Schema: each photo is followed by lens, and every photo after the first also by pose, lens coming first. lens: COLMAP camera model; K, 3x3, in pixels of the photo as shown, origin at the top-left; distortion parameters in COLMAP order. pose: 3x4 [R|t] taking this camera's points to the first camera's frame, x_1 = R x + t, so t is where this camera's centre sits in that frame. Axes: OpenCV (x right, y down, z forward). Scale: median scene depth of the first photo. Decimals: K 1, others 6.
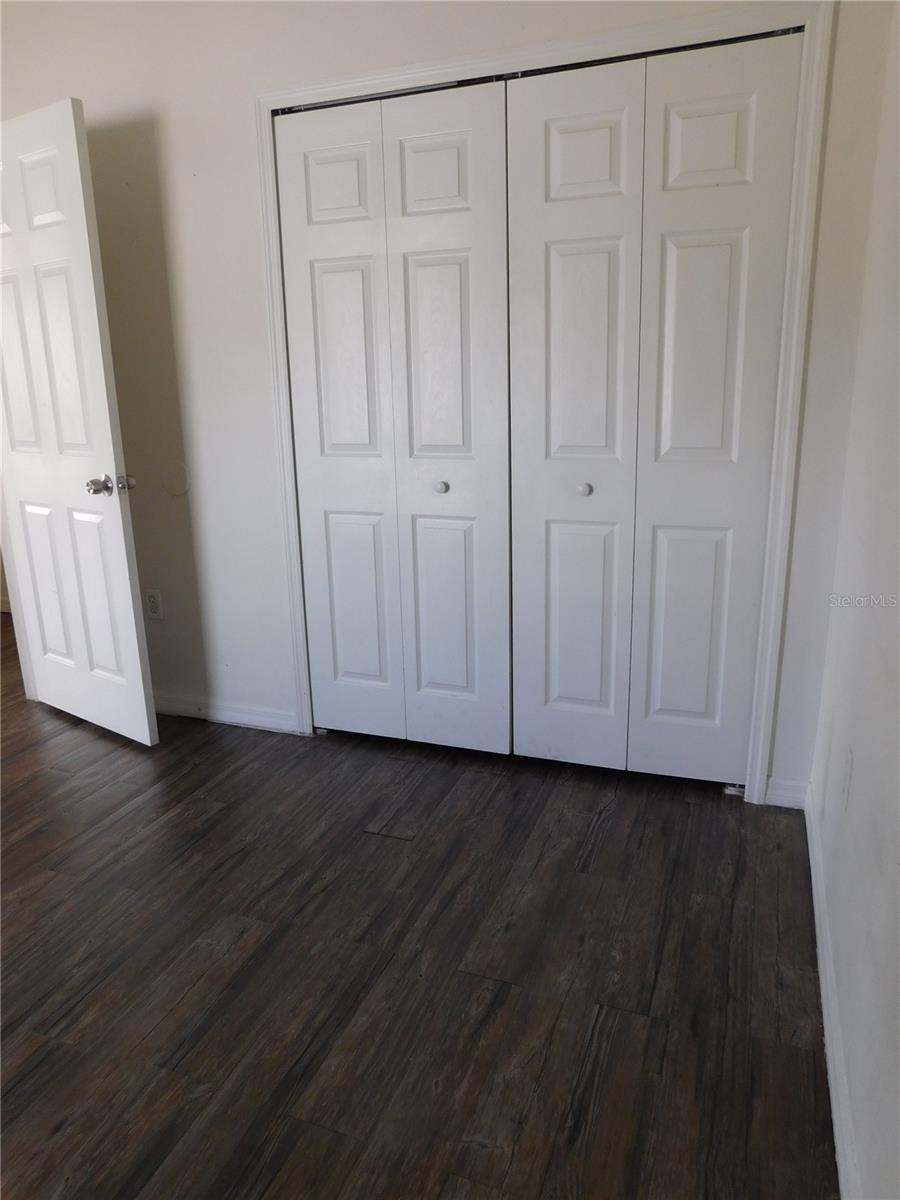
lens RADIAL K [[835.4, 0, 449.6], [0, 835.4, 605.4], [0, 0, 1]] dist [-0.071168, 0.068716]
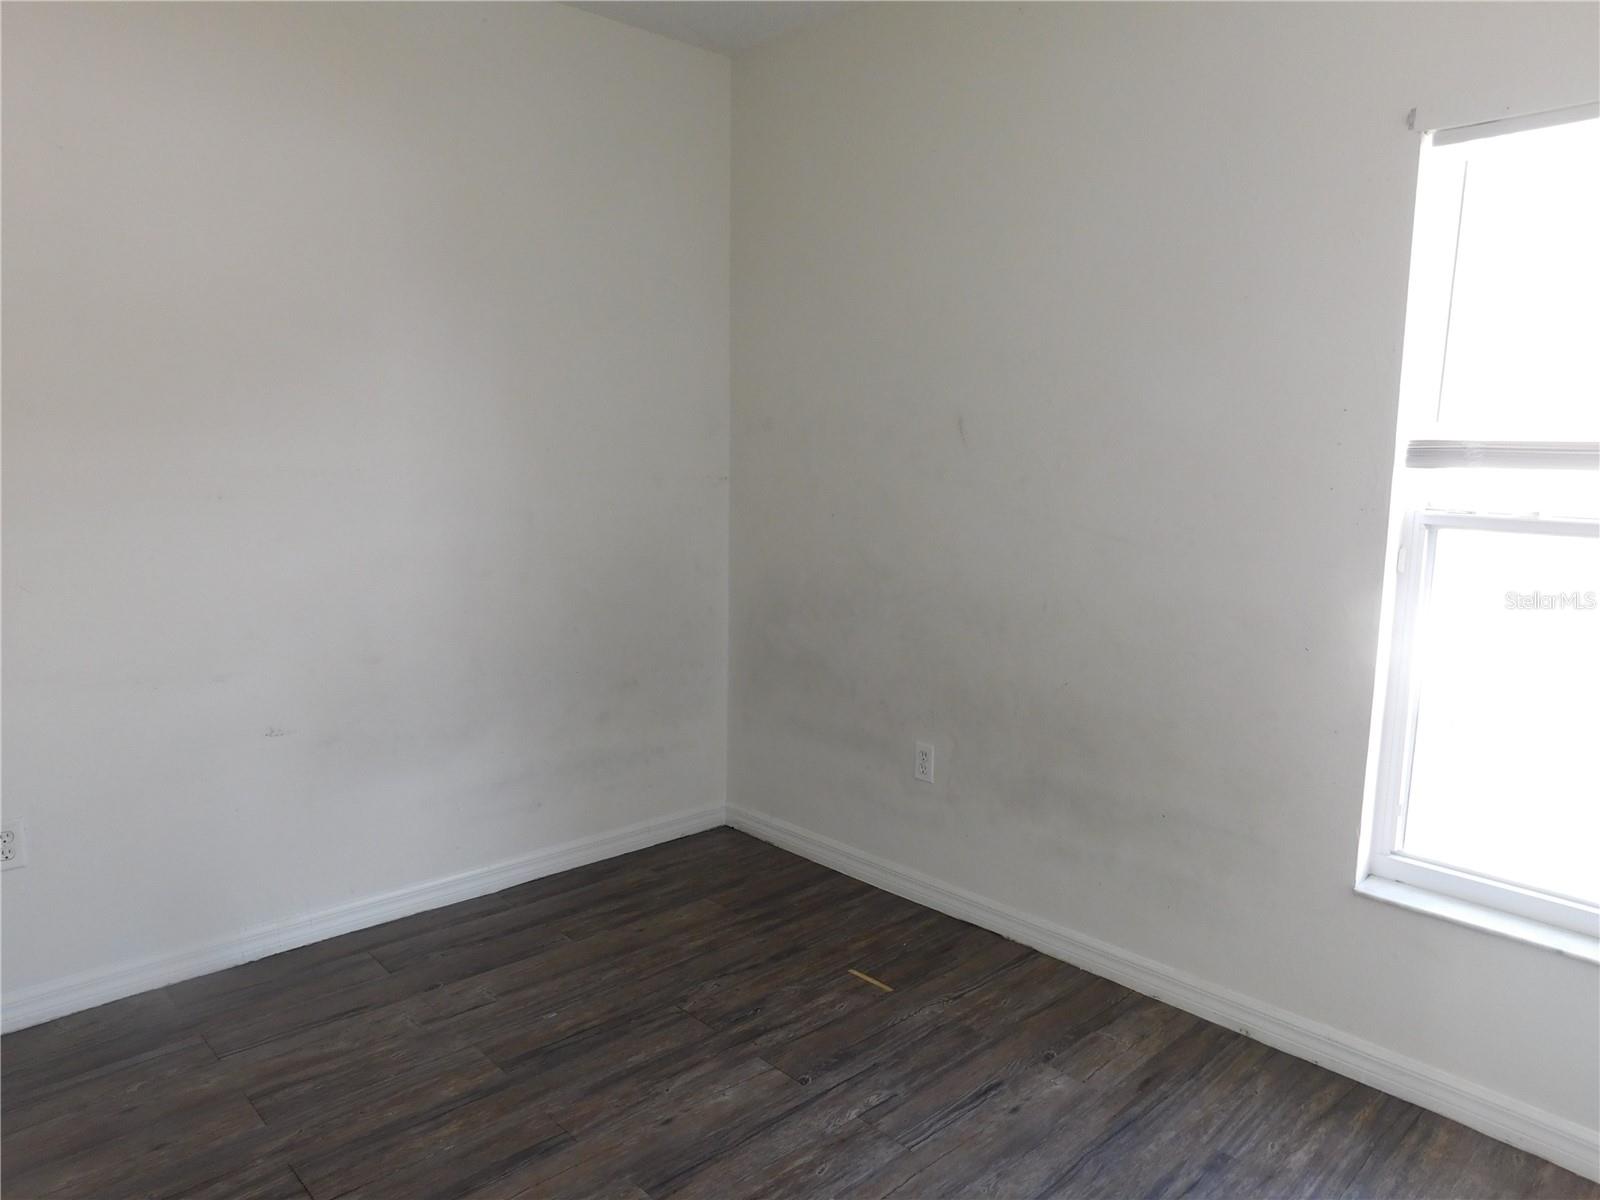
lens RADIAL K [[1113.8, 0, 805.9], [0, 1113.8, 598.5], [0, 0, 1]] dist [-0.071168, 0.068716]
pose [[-0.902910, -0.054061, 0.426416, -0.724612], [0.118687, 0.922132, 0.368221, -0.337700], [-0.413118, 0.383080, -0.826186, 1.089328]]
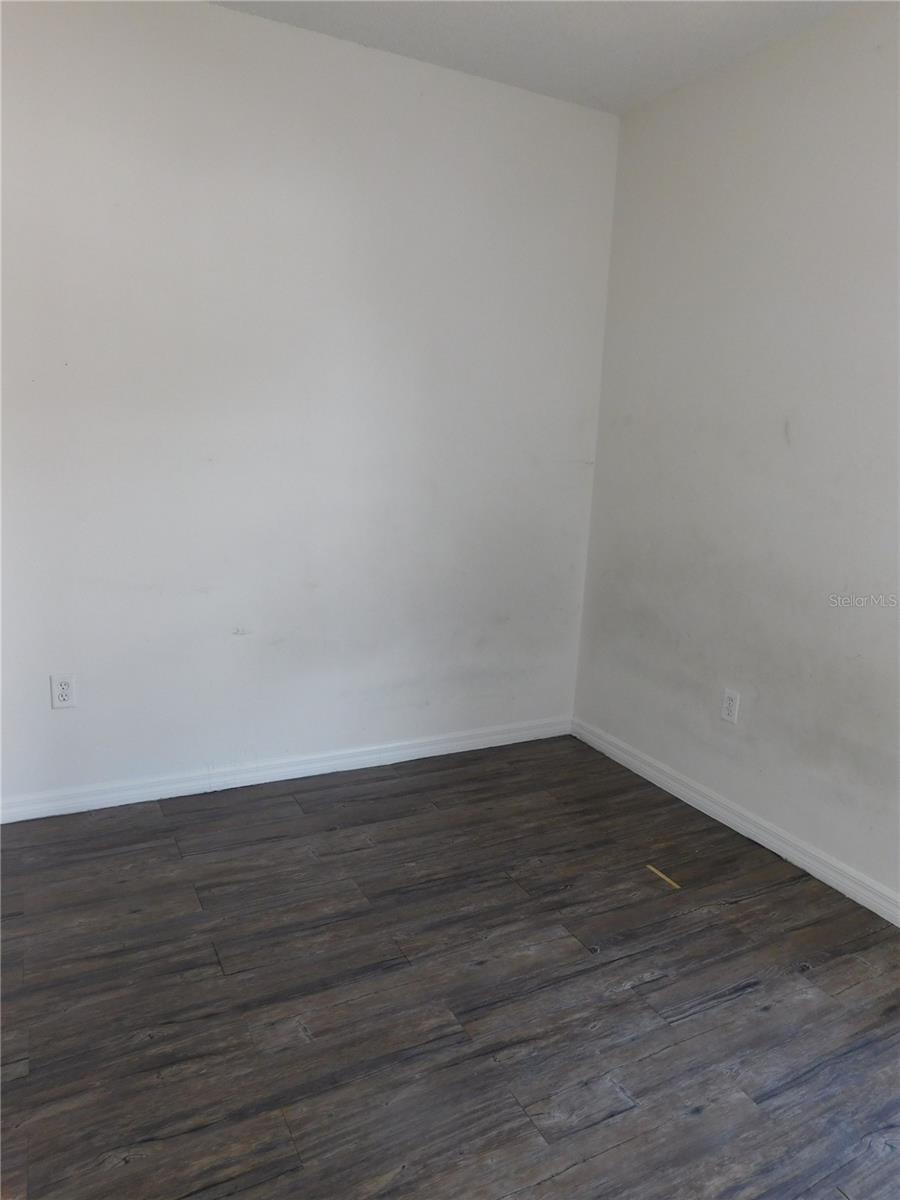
lens RADIAL K [[835.4, 0, 452.6], [0, 835.4, 599.9], [0, 0, 1]] dist [-0.071168, 0.068716]
pose [[-0.753850, -0.153134, 0.638952, -0.738377], [0.143997, 0.910315, 0.388061, -0.318582], [-0.641073, 0.384548, -0.664190, 1.010529]]
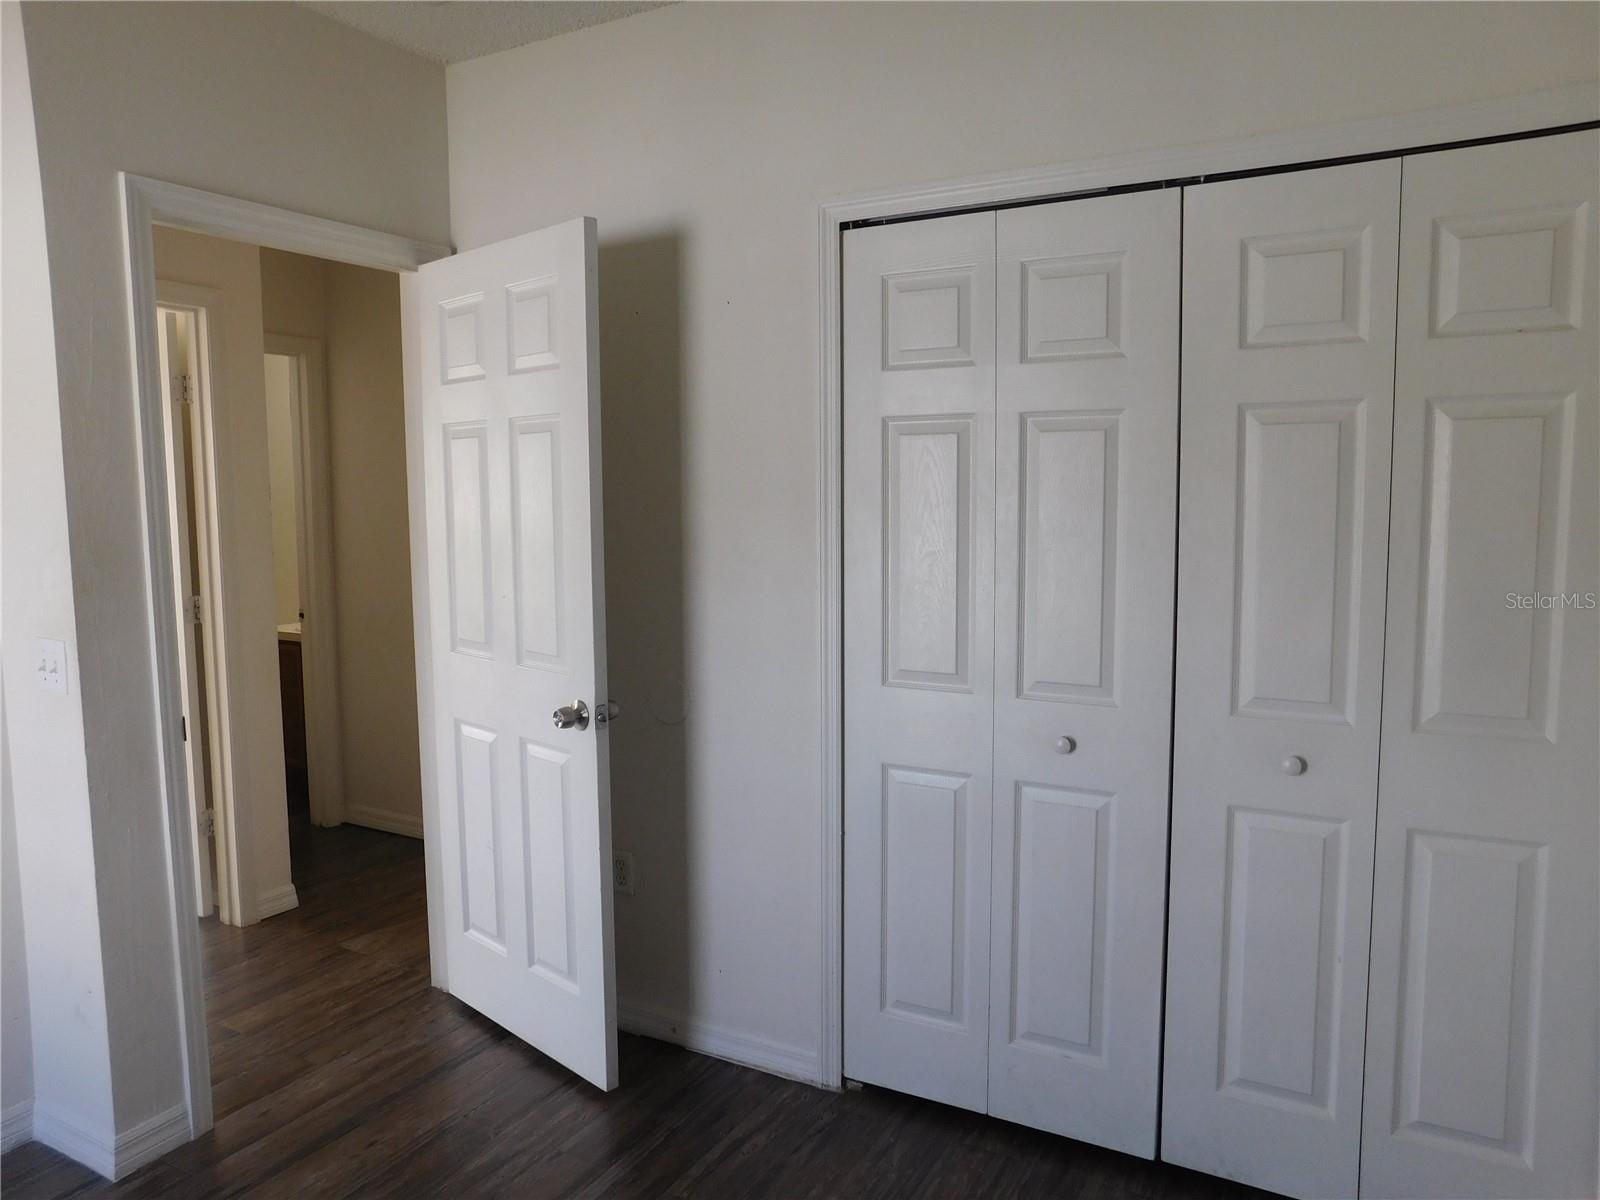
lens RADIAL K [[1113.8, 0, 795.5], [0, 1113.8, 604.7], [0, 0, 1]] dist [-0.071168, 0.068716]
pose [[0.989447, 0.029974, -0.141764, -0.103114], [-0.052804, 0.985681, -0.160140, -0.100734], [0.134934, 0.165936, 0.976861, 0.077311]]
